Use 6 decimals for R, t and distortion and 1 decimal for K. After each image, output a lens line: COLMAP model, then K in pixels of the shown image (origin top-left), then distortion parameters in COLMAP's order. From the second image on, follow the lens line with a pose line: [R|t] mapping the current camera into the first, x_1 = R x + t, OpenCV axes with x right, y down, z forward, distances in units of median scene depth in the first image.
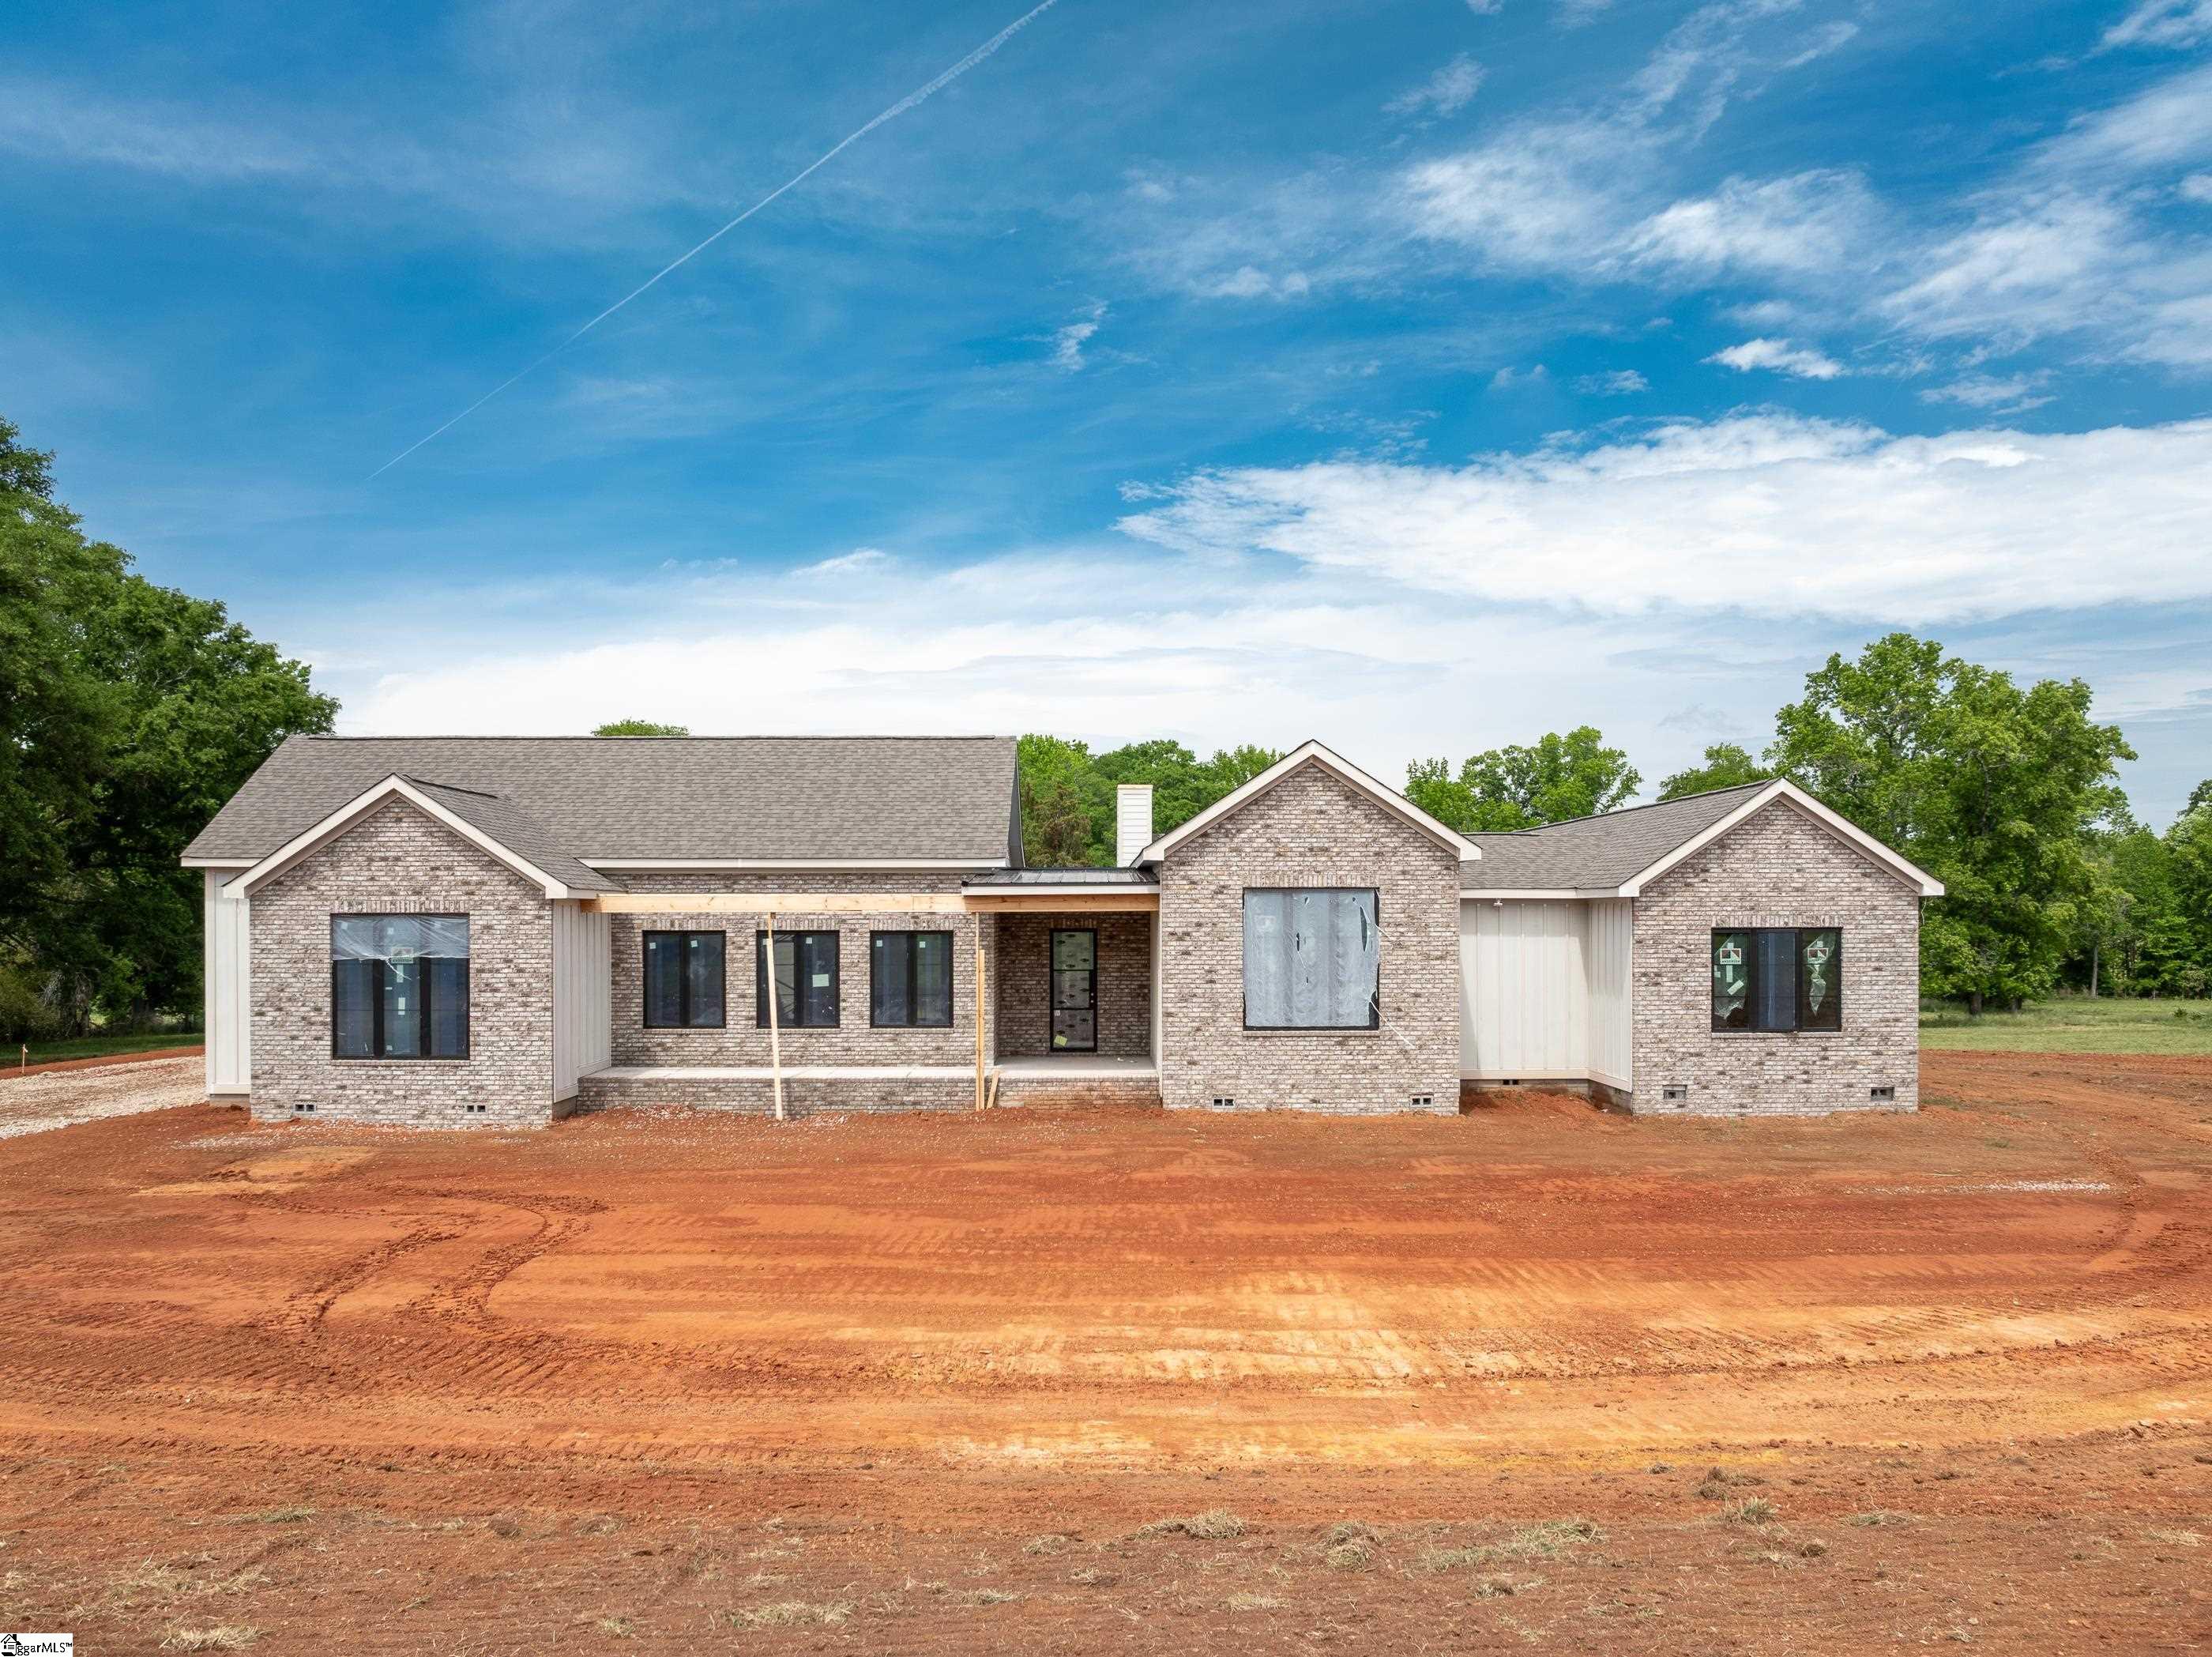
lens RADIAL K [[1586.1, 0, 1104.5], [0, 1586.1, 838.7], [0, 0, 1]] dist [-0.028480, -0.007630]
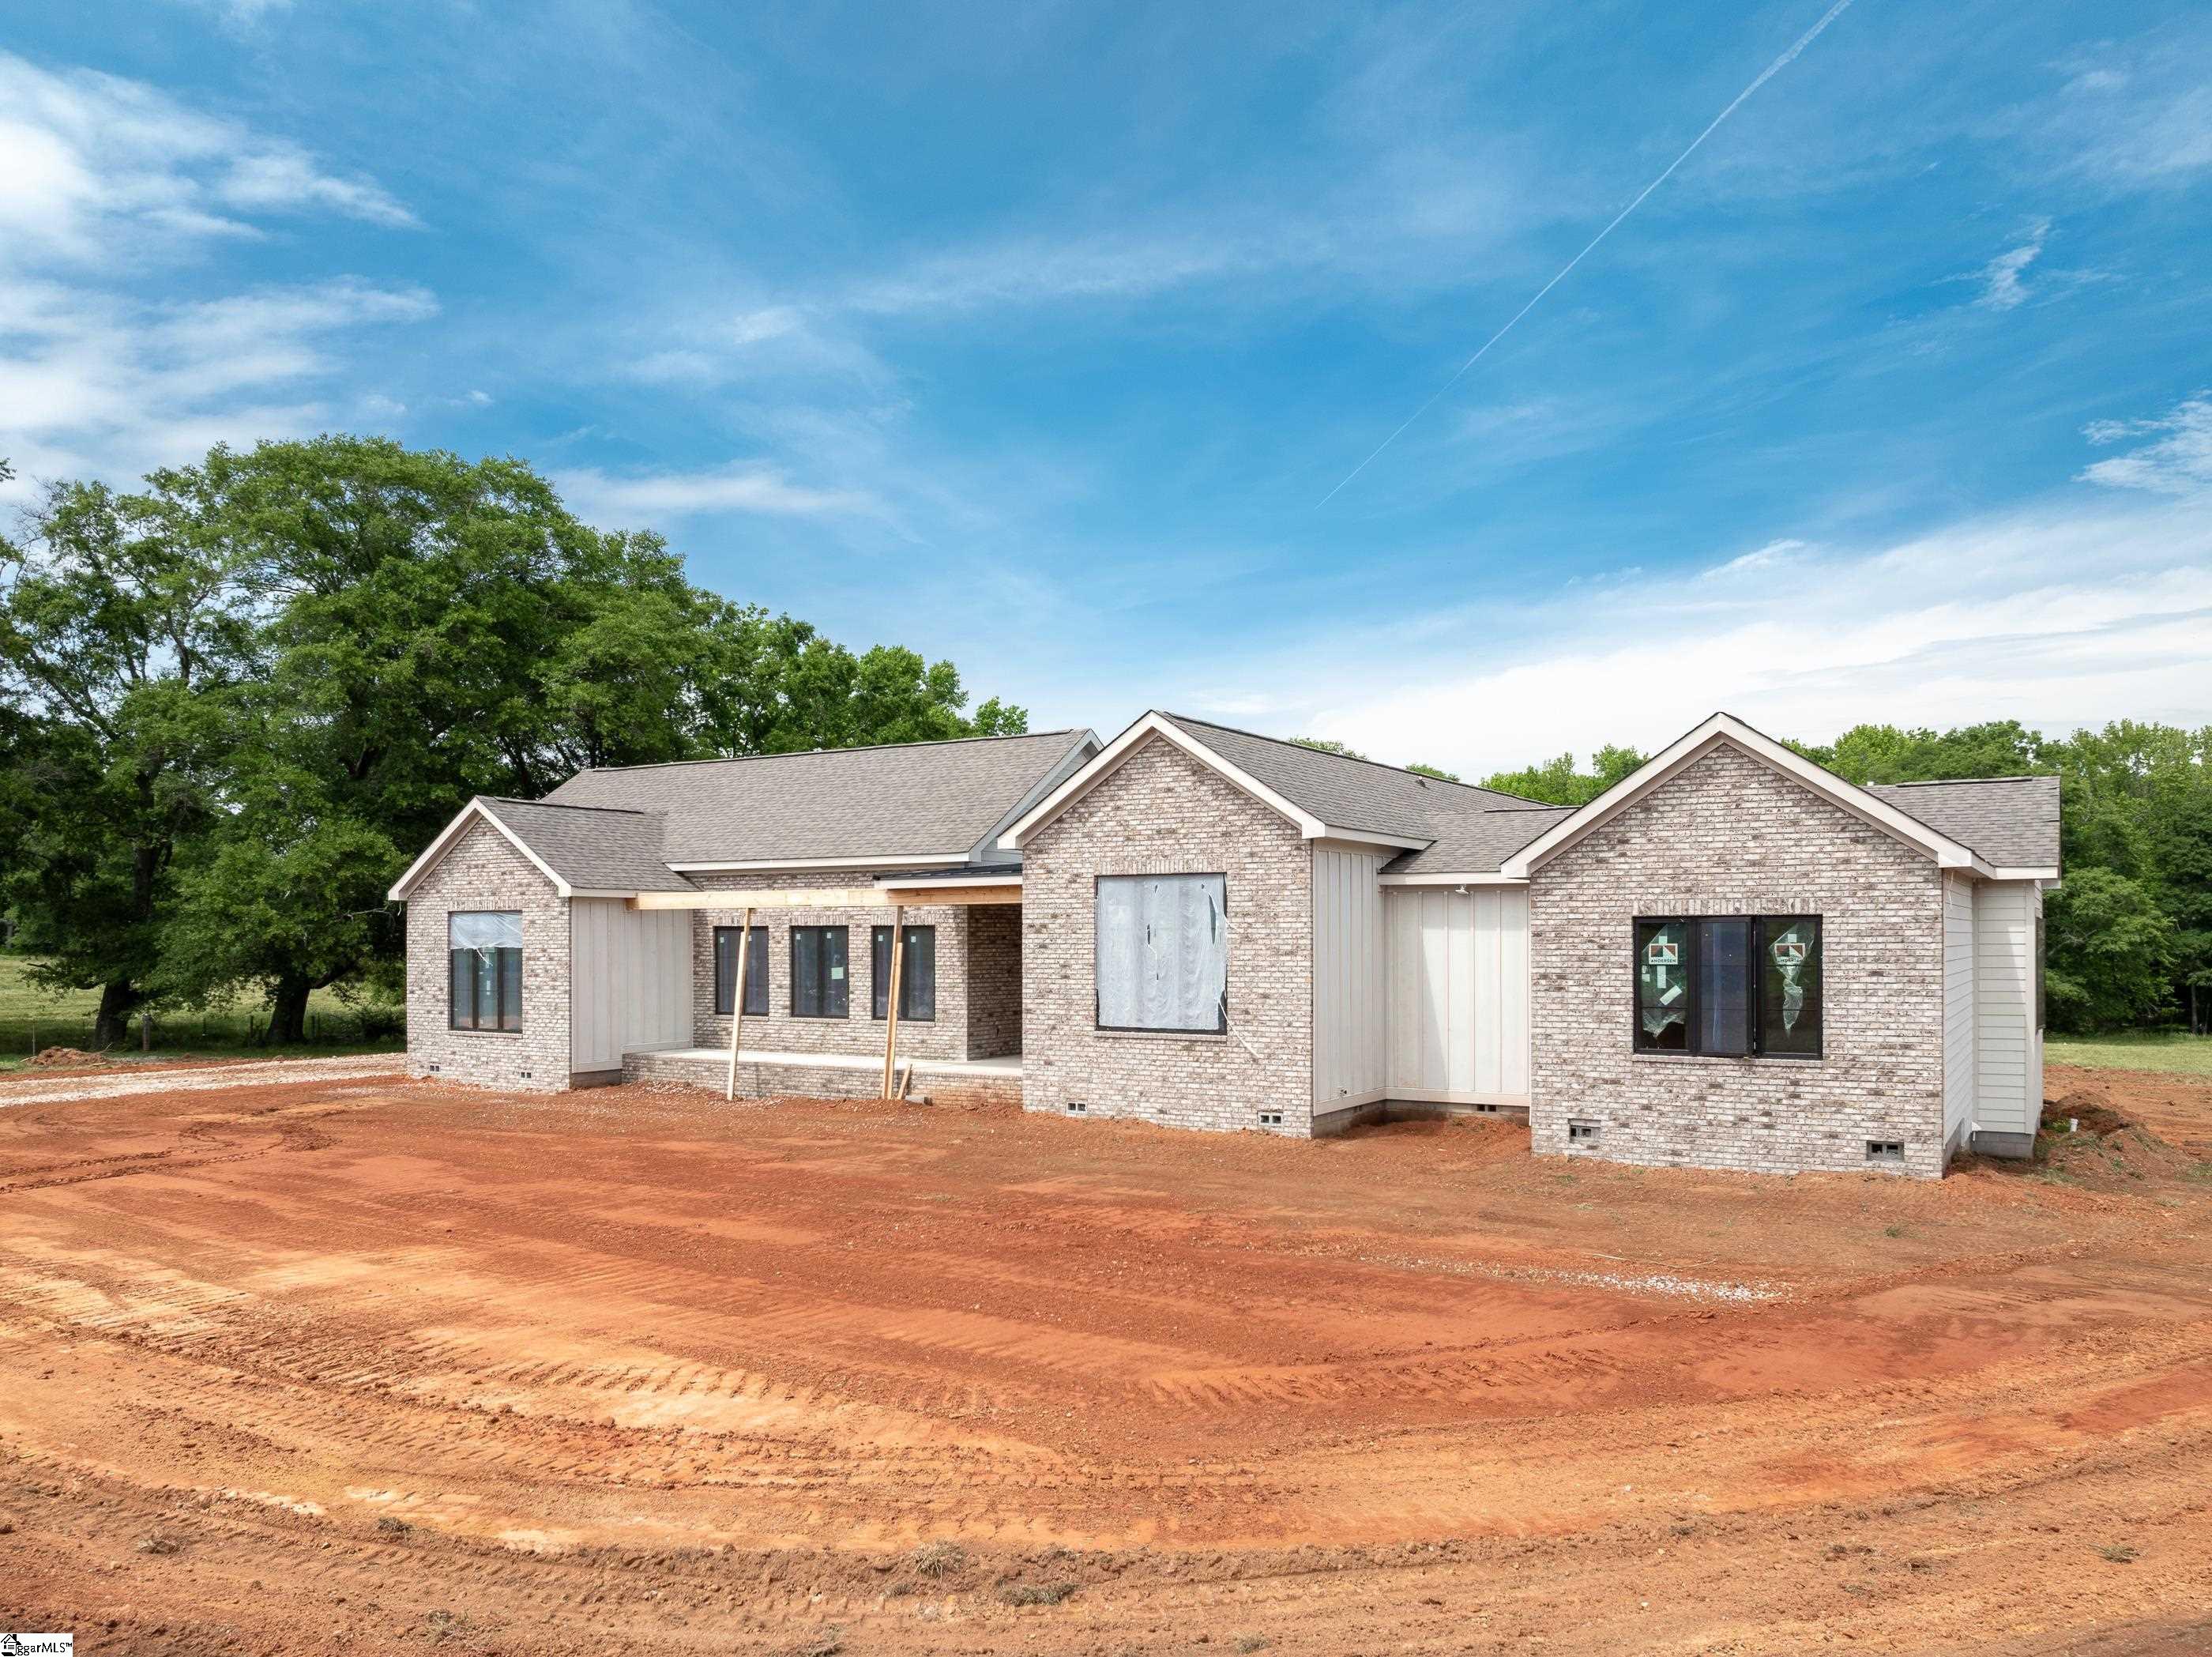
lens RADIAL K [[1582.7, 0, 1109.1], [0, 1582.7, 829.0], [0, 0, 1]] dist [-0.020617, 0.003376]
pose [[0.846263, -0.036157, -0.531537, 0.577486], [0.027047, 0.999324, -0.024916, 0.026438], [0.532078, 0.006709, 0.846669, 0.218597]]
